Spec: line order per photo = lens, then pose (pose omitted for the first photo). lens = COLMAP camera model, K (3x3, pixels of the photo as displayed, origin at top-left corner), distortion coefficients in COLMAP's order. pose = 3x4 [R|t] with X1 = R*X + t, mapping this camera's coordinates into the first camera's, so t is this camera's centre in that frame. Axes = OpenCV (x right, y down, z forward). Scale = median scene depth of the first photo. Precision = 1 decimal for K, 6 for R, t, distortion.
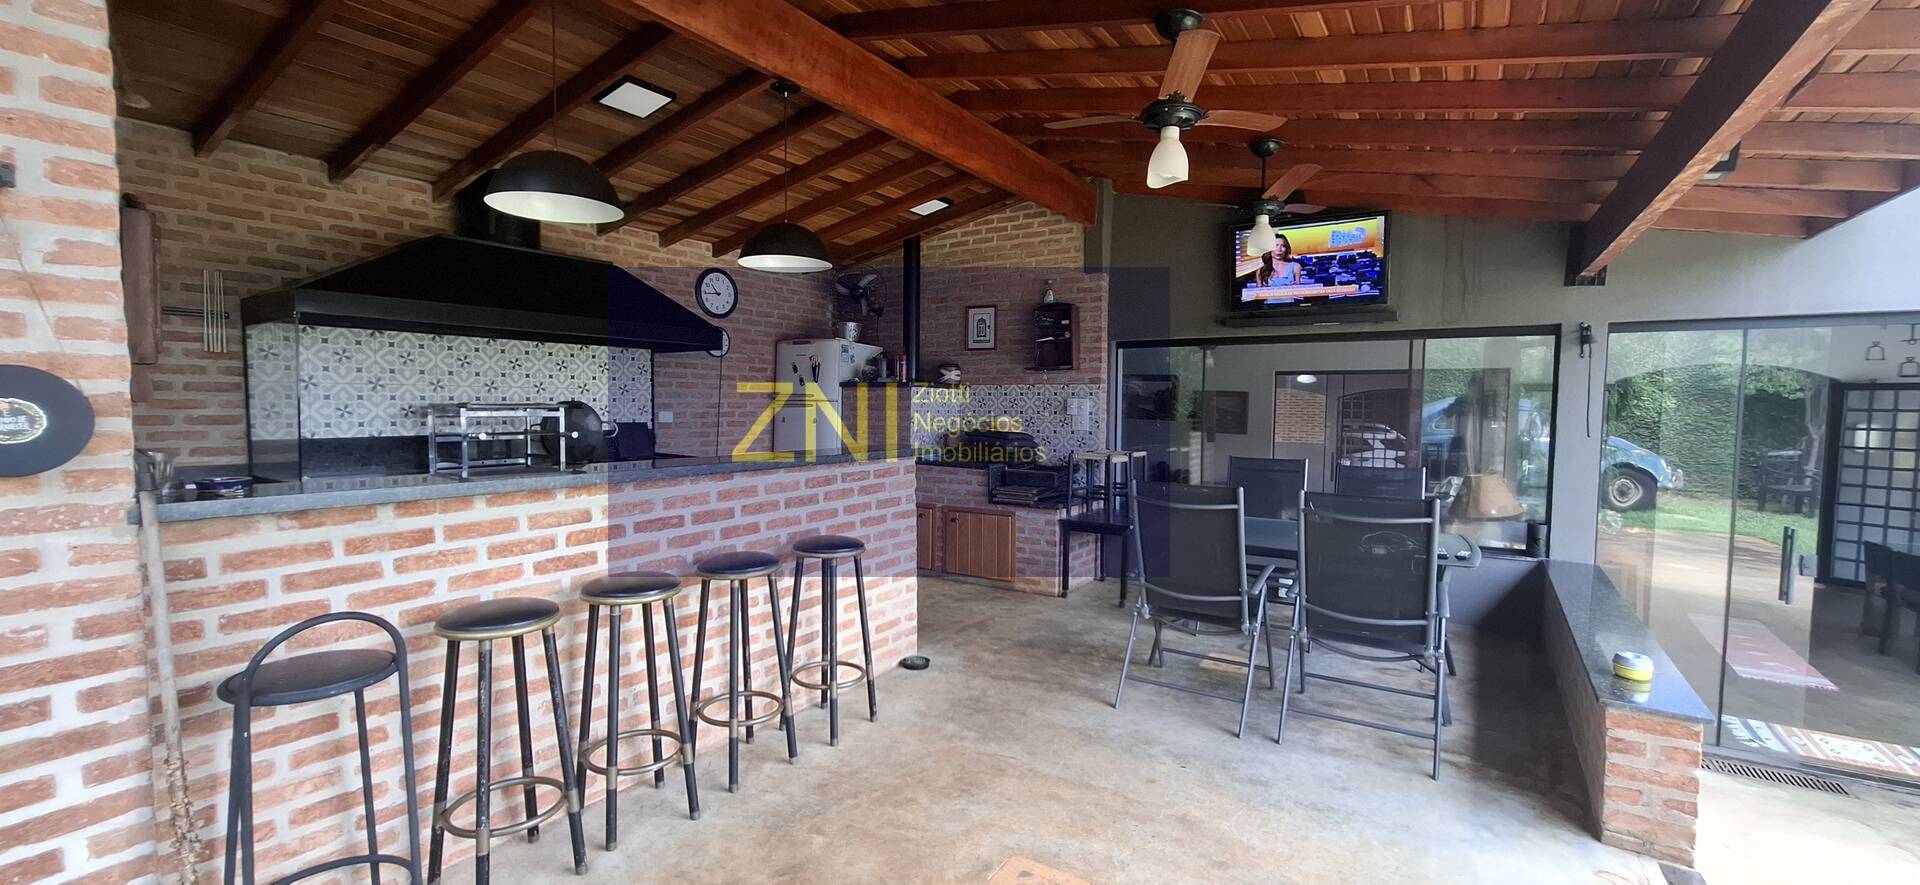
lens RADIAL K [[762.1, 0, 952.5], [0, 762.1, 448.7], [0, 0, 1]] dist [-0.012250, 0.005333]
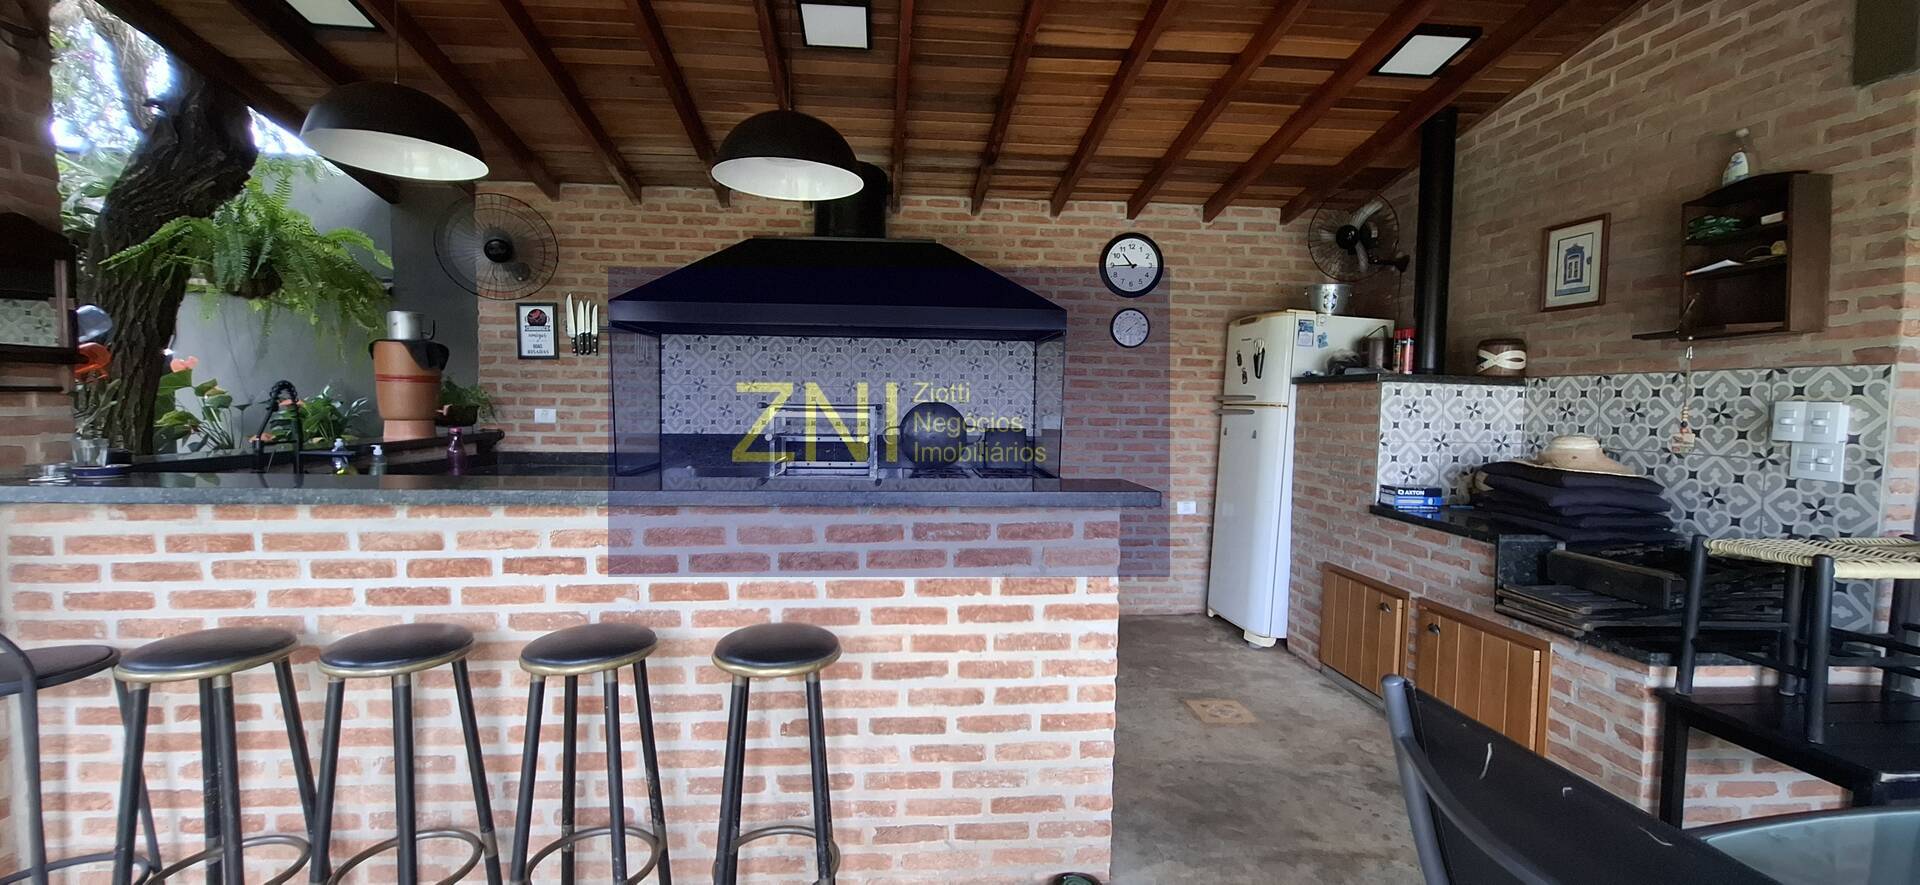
lens RADIAL K [[762.1, 0, 952.5], [0, 762.1, 448.7], [0, 0, 1]] dist [-0.012250, 0.005333]
pose [[0.621410, 0.050066, -0.781884, 0.257568], [-0.056249, 0.998232, 0.019215, -0.029923], [0.781463, 0.032040, 0.623128, 0.508027]]
